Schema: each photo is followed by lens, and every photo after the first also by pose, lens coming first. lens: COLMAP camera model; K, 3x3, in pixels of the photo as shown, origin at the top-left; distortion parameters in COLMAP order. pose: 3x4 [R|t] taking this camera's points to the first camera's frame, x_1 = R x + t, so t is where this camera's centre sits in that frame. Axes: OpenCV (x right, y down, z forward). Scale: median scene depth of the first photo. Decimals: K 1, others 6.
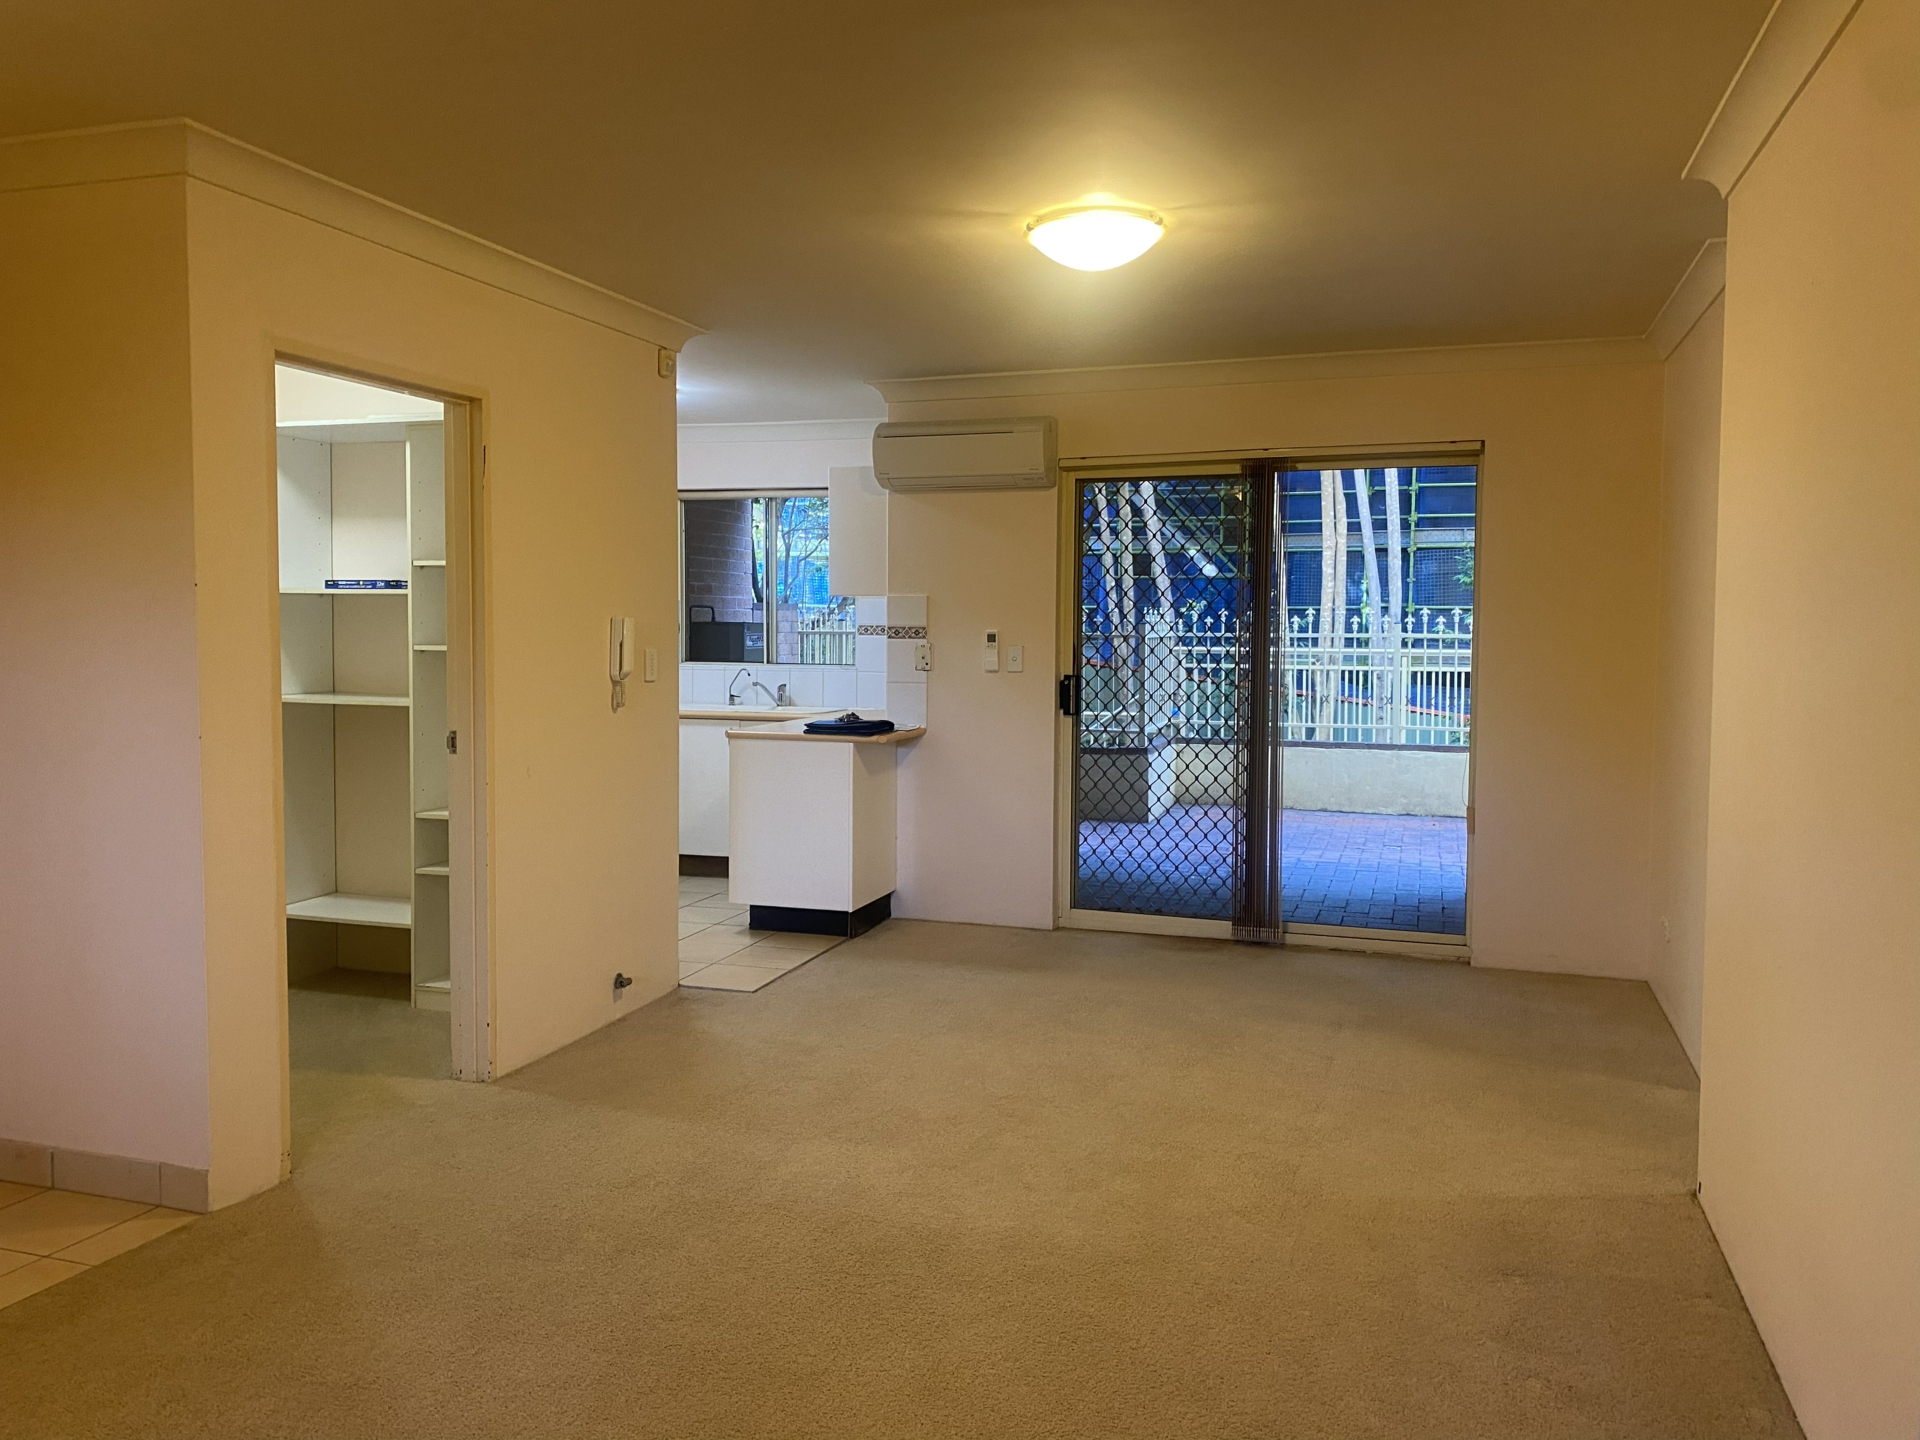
lens RADIAL K [[1469.8, 0, 960.4], [0, 1469.8, 718.1], [0, 0, 1]] dist [0.004848, 0.000275]
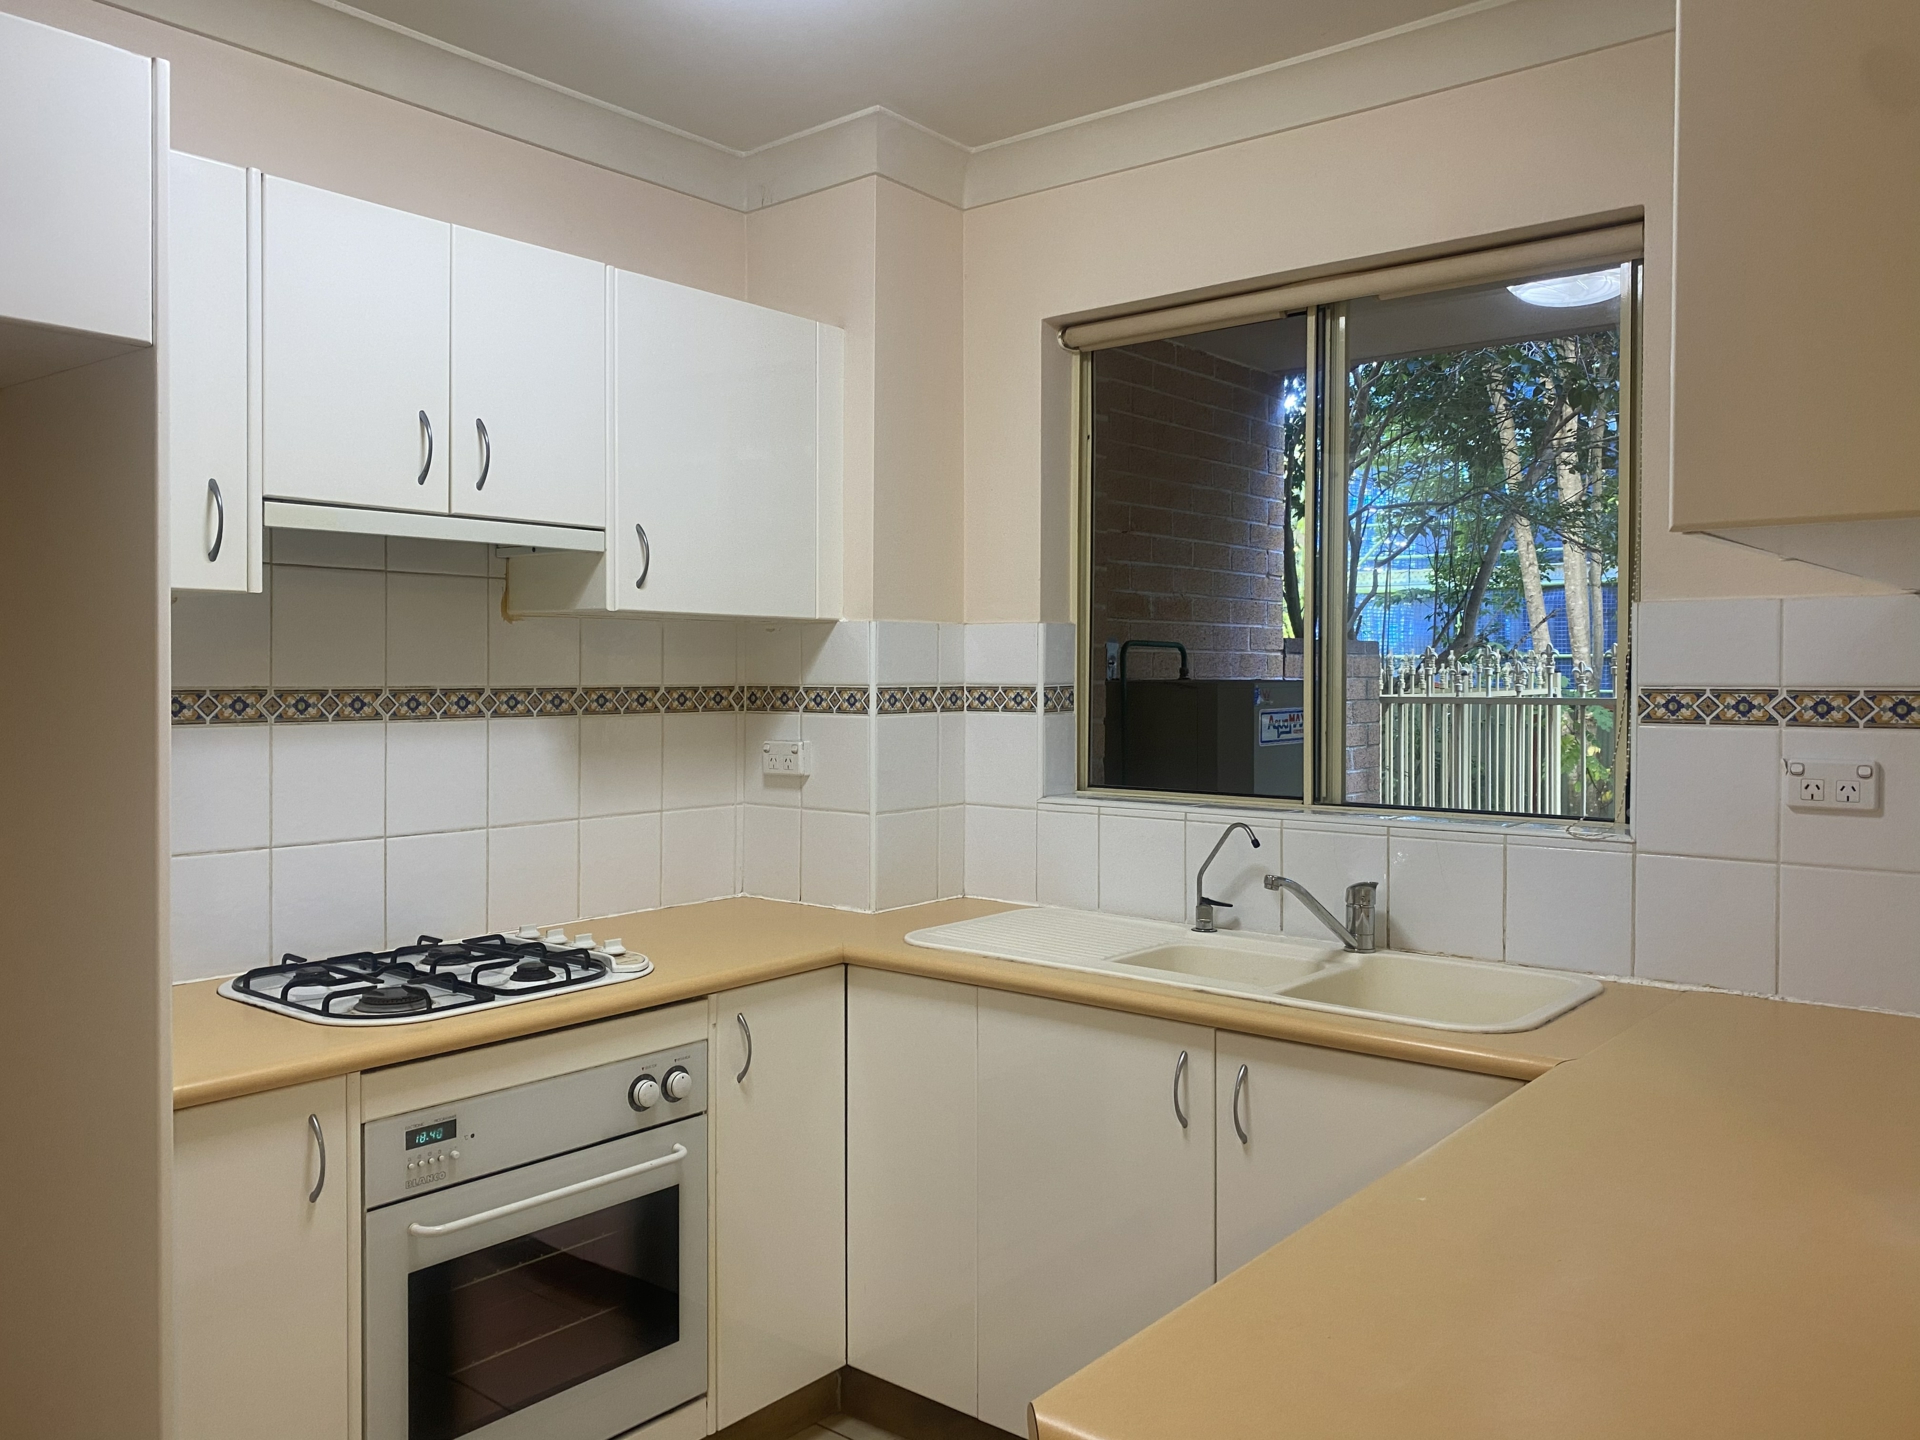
lens RADIAL K [[1469.8, 0, 959.4], [0, 1469.8, 716.8], [0, 0, 1]] dist [0.004848, 0.000275]
pose [[0.933103, 0.002204, -0.359603, -0.077796], [-0.016197, 0.999224, -0.035904, -0.039413], [0.359244, 0.039327, 0.932415, 0.591720]]
